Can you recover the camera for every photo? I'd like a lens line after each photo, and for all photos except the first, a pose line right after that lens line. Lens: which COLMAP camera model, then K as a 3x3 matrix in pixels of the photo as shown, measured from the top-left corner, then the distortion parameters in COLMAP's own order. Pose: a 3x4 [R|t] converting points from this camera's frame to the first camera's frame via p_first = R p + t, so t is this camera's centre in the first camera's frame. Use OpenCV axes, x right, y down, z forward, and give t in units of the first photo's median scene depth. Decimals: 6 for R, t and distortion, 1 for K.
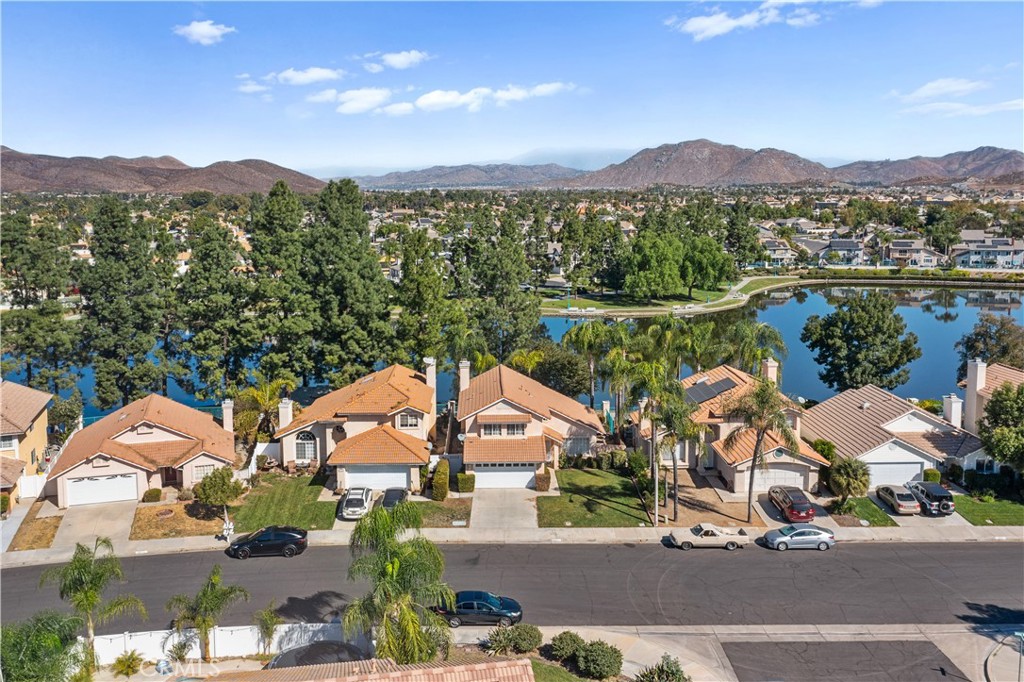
lens RADIAL K [[859.4, 0, 476.7], [0, 859.4, 286.2], [0, 0, 1]] dist [0.003144, -0.000739]
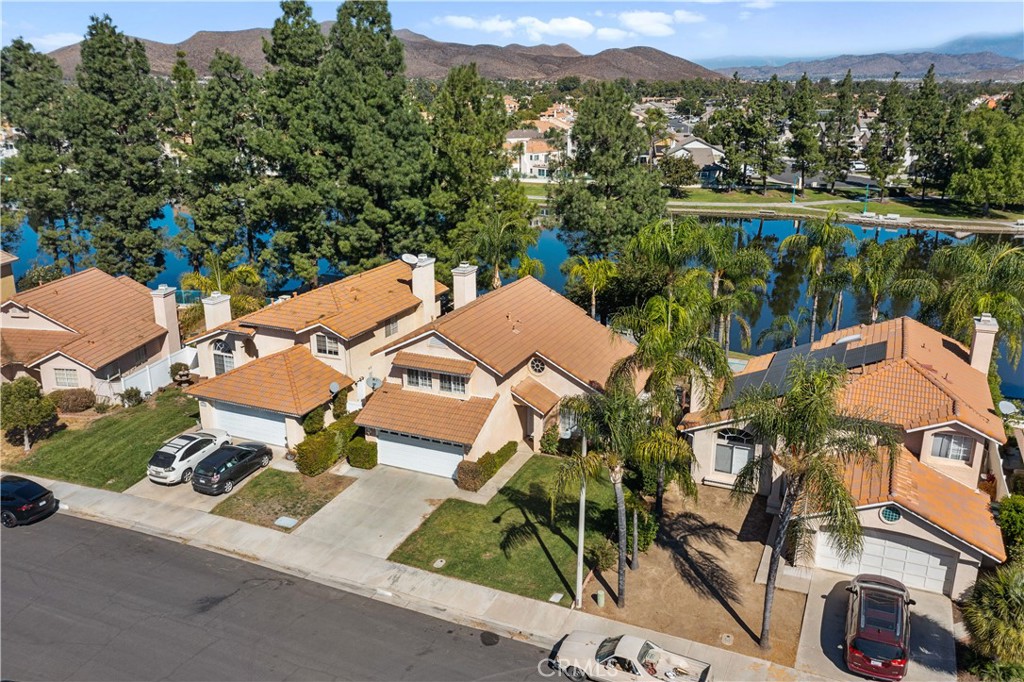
lens RADIAL K [[835.7, 0, 509.3], [0, 835.7, 342.6], [0, 0, 1]] dist [-0.009113, 0.004356]
pose [[0.916835, 0.130670, -0.377279, 0.248975], [-0.056063, 0.977700, 0.202383, 0.013002], [0.395312, -0.164400, 0.903715, 0.396156]]
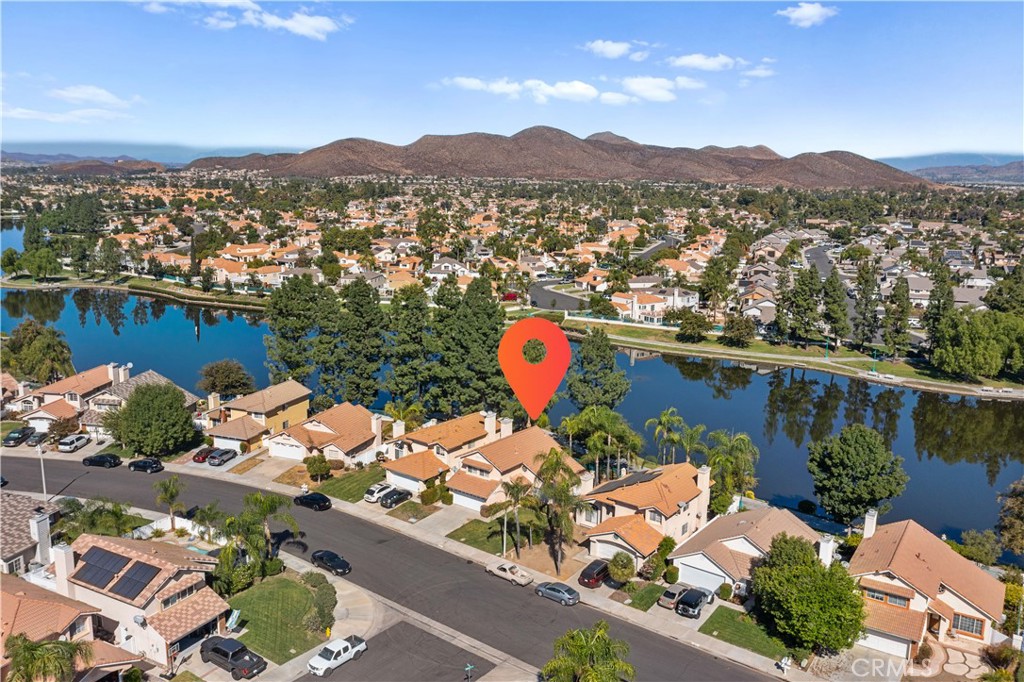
lens RADIAL K [[815.5, 0, 511.5], [0, 815.5, 345.2], [0, 0, 1]] dist [0.001401, -0.000876]
pose [[0.799051, 0.146017, -0.583263, 0.721409], [-0.090603, 0.988228, 0.123274, -0.190464], [0.594397, -0.045656, 0.802874, -0.083287]]
